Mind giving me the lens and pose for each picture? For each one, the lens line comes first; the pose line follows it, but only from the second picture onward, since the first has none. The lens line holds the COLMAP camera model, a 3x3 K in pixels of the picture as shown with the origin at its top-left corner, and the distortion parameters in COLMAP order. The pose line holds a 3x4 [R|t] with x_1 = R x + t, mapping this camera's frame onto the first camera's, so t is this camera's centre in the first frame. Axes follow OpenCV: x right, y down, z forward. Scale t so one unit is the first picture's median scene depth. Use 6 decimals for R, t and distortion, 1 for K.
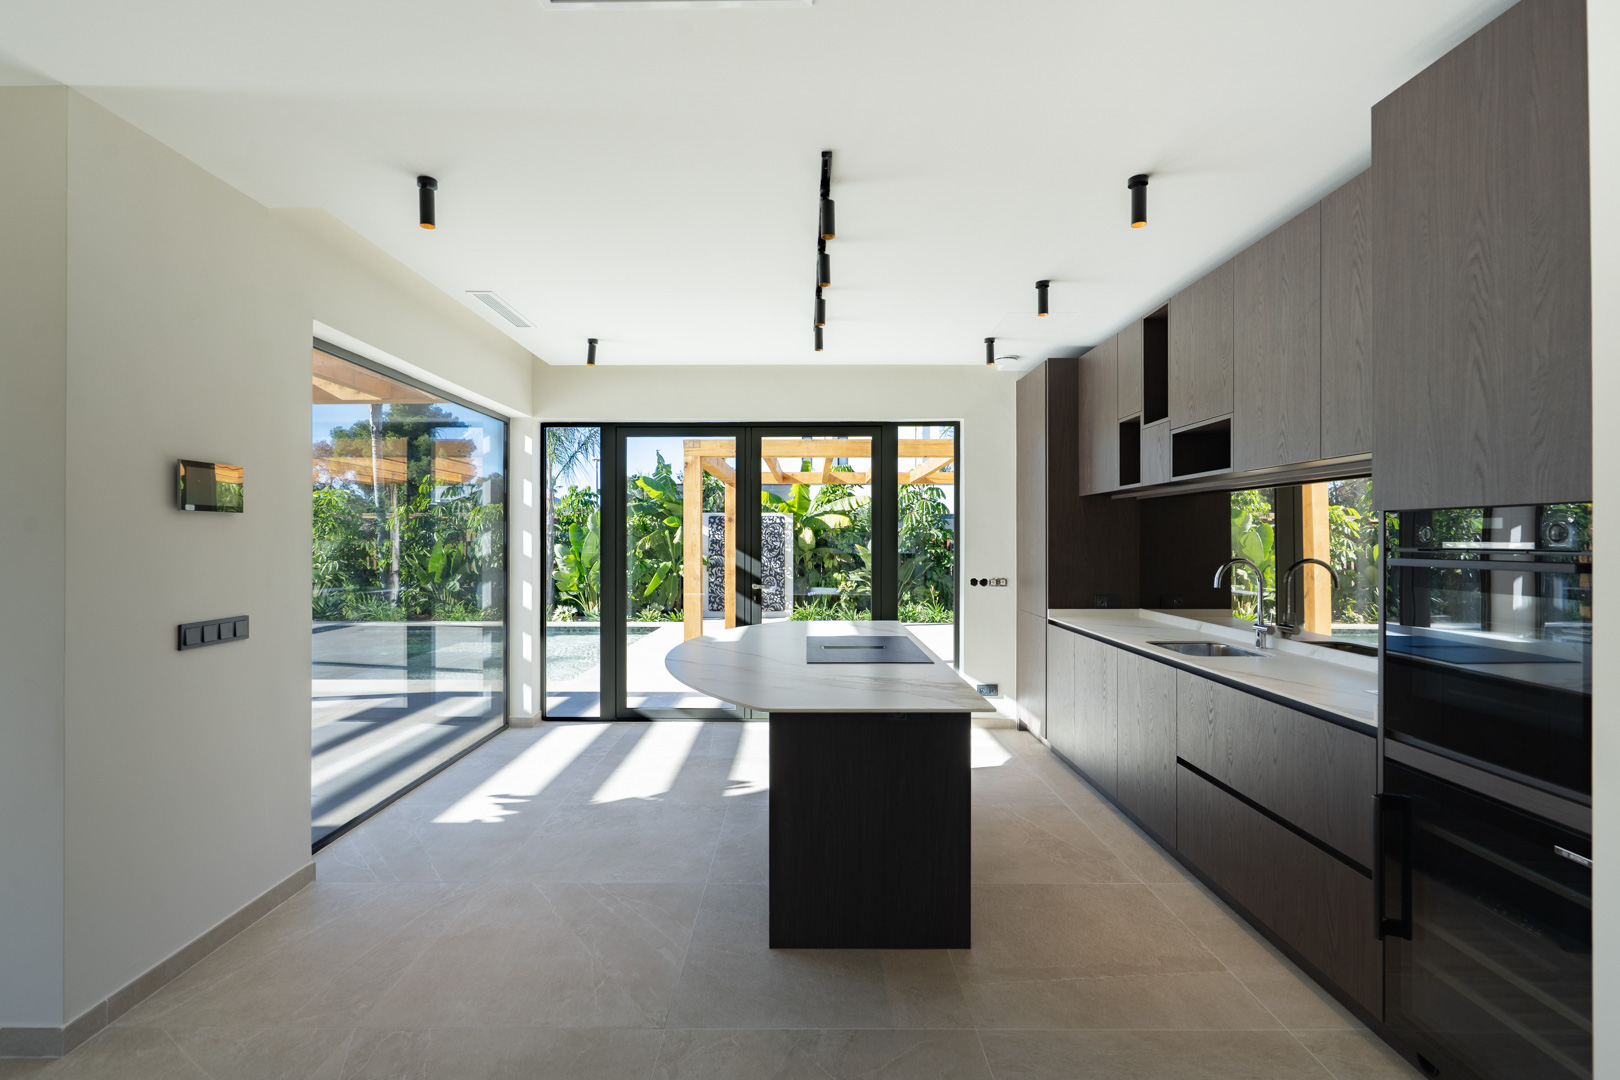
lens RADIAL K [[751.9, 0, 803.0], [0, 751.9, 525.7], [0, 0, 1]] dist [-0.006026, 0.000990]
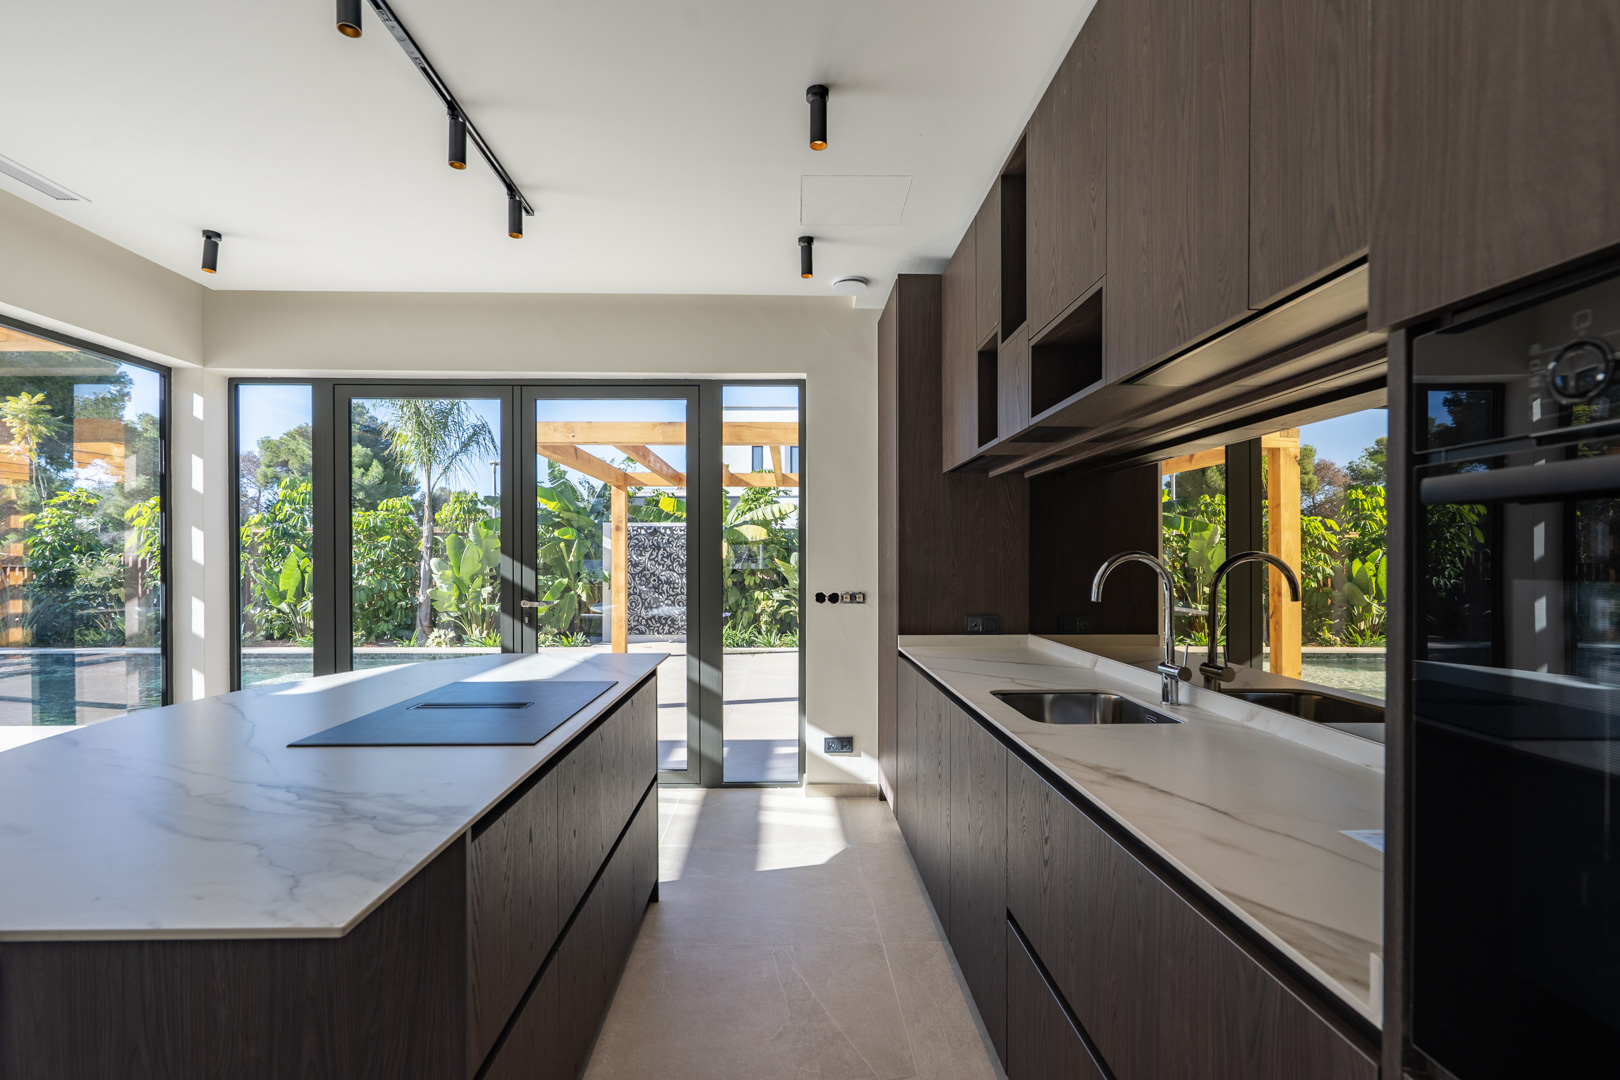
lens RADIAL K [[751.9, 0, 819.8], [0, 751.9, 551.1], [0, 0, 1]] dist [-0.006026, 0.000990]
pose [[0.999412, 0.000754, 0.034274, 0.092180], [-0.000939, 0.999985, 0.005382, 0.011810], [-0.034269, -0.005411, 0.999398, 0.123196]]
